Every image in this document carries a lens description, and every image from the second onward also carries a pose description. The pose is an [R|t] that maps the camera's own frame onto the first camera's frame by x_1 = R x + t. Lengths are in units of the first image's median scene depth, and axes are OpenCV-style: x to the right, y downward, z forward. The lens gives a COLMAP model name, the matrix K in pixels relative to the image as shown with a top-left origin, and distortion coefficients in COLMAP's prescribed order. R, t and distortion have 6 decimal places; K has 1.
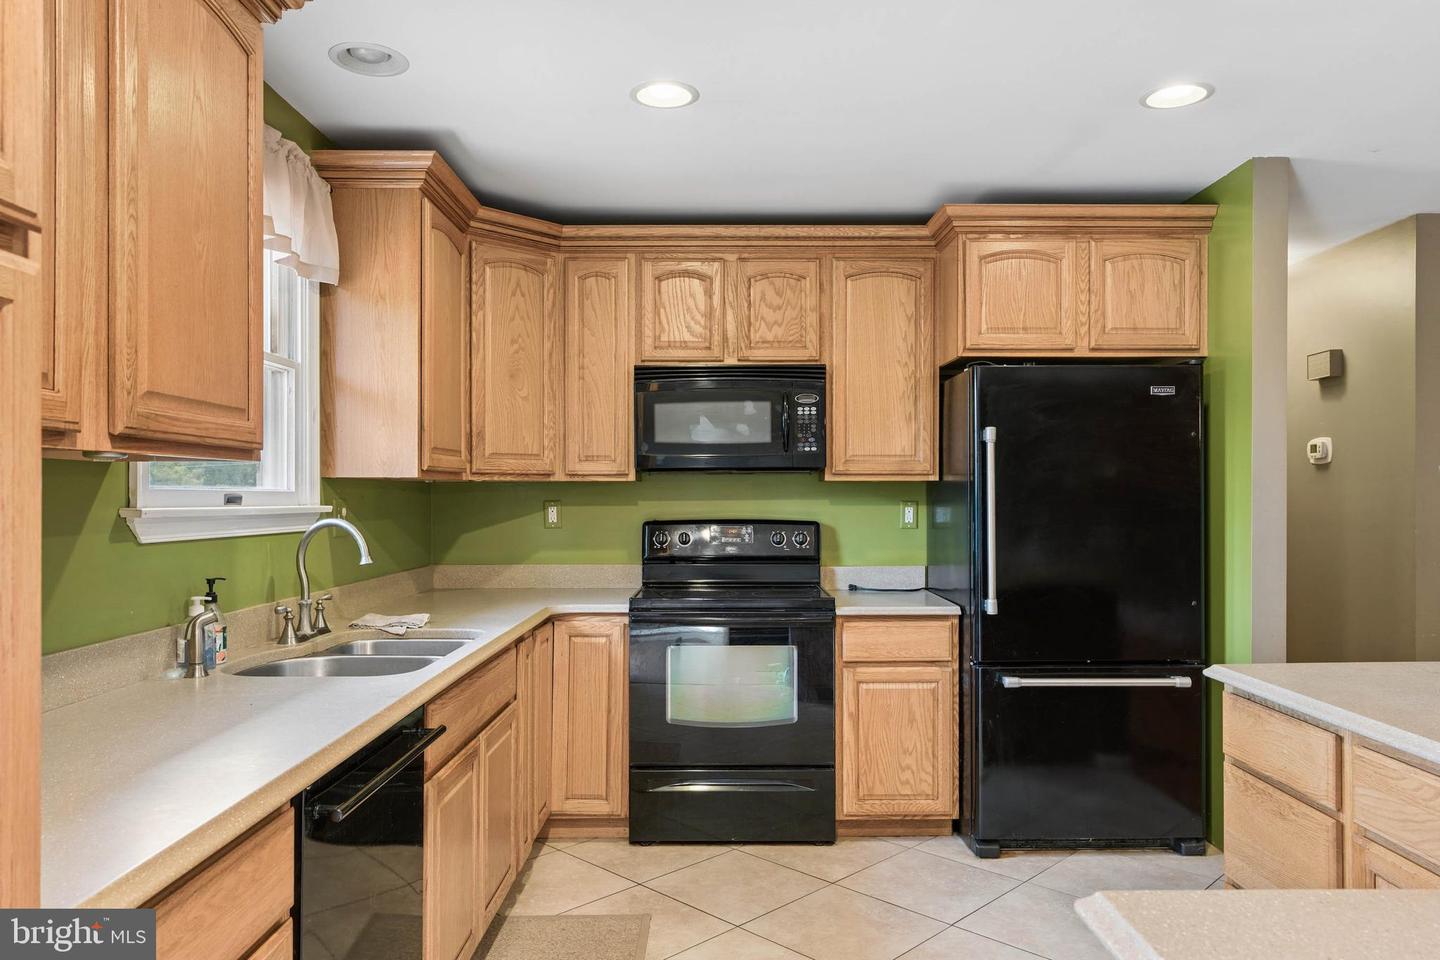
lens RADIAL K [[1002.5, 0, 721.2], [0, 1002.5, 493.1], [0, 0, 1]] dist [0.000291, 0.000005]
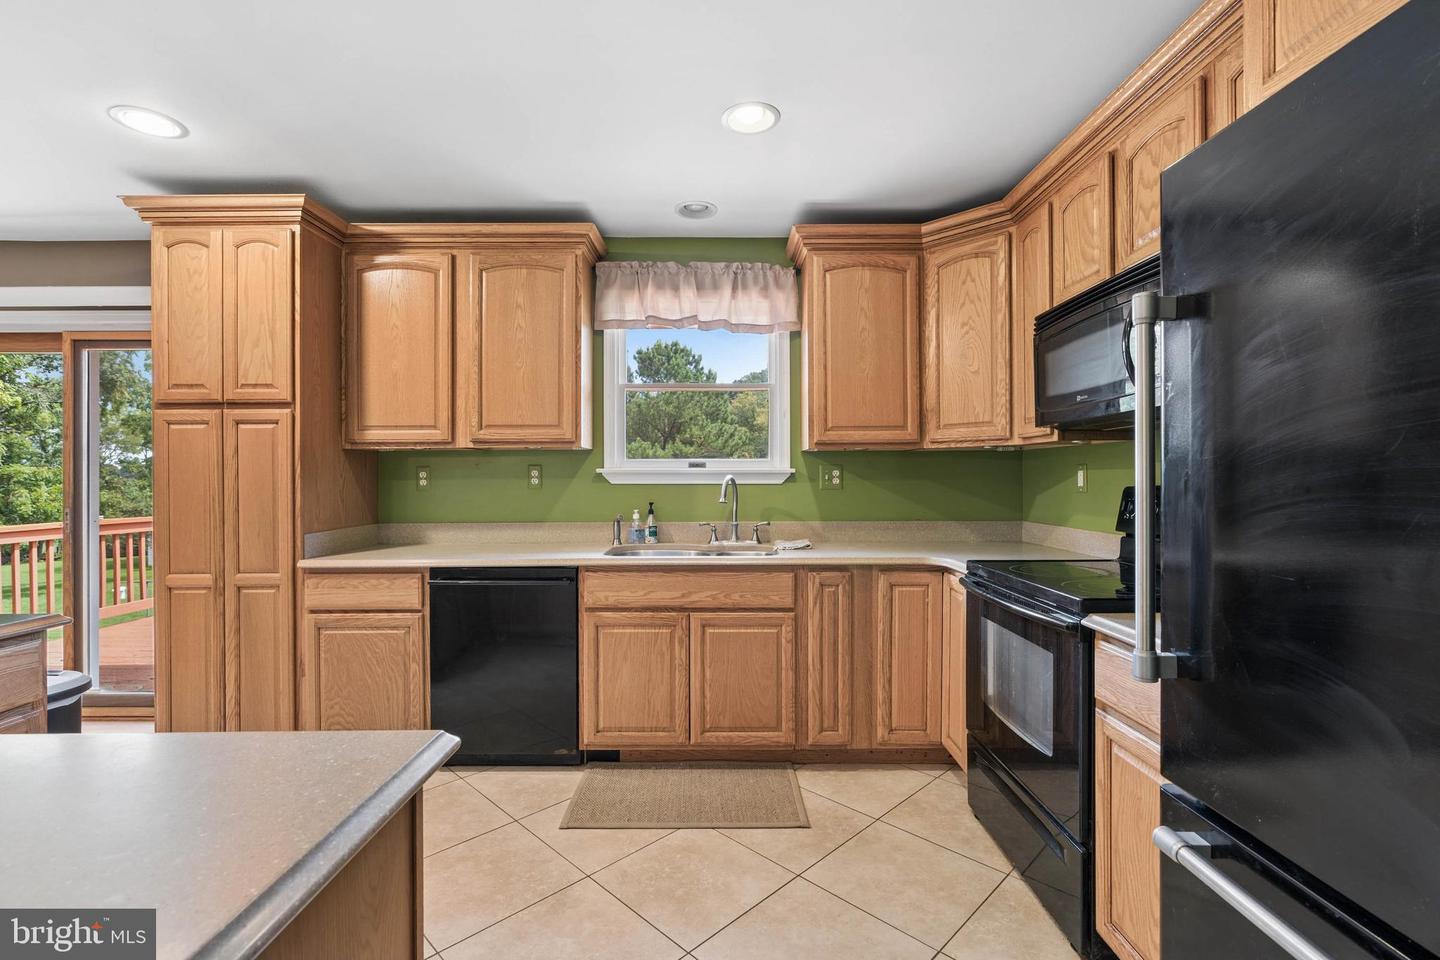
lens RADIAL K [[654.1, 0, 719.6], [0, 654.1, 472.7], [0, 0, 1]] dist [-0.000124, 0.000026]
pose [[-0.014897, -0.005647, -0.999873, 0.543954], [0.005022, 0.999971, -0.005722, 0.020040], [0.999876, -0.005107, -0.014868, 0.738421]]
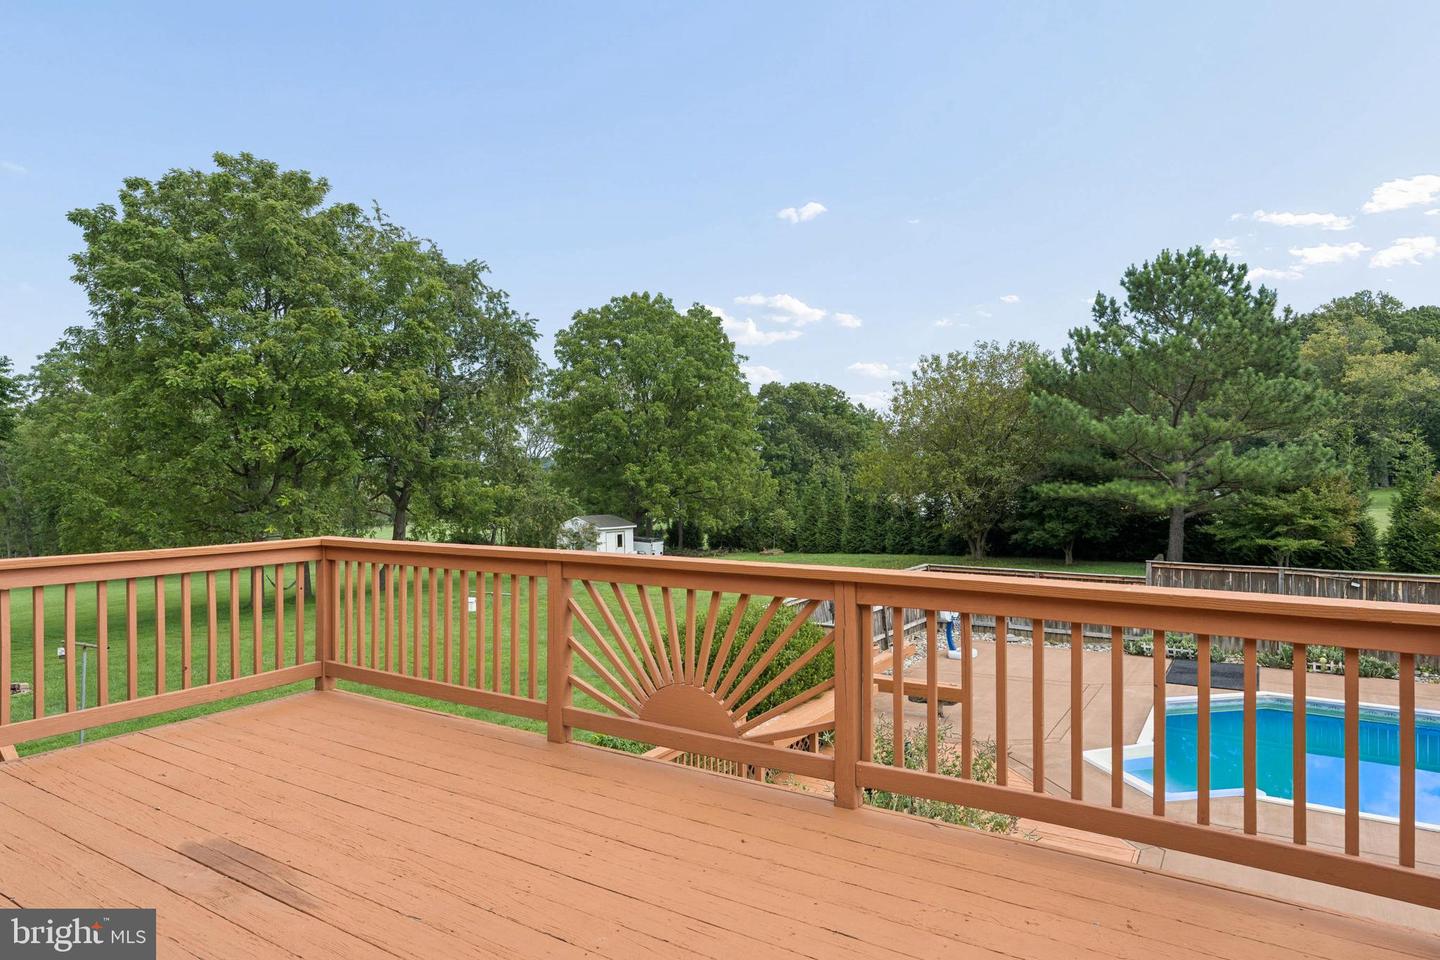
lens RADIAL K [[847.0, 0, 719.4], [0, 847.0, 471.3], [0, 0, 1]] dist [0.000554, 0.000200]
pose [[-0.561577, -0.000199, -0.827424, 0.456405], [0.003221, 0.999992, -0.002427, 0.022329], [0.827418, -0.004028, -0.561572, 0.732633]]
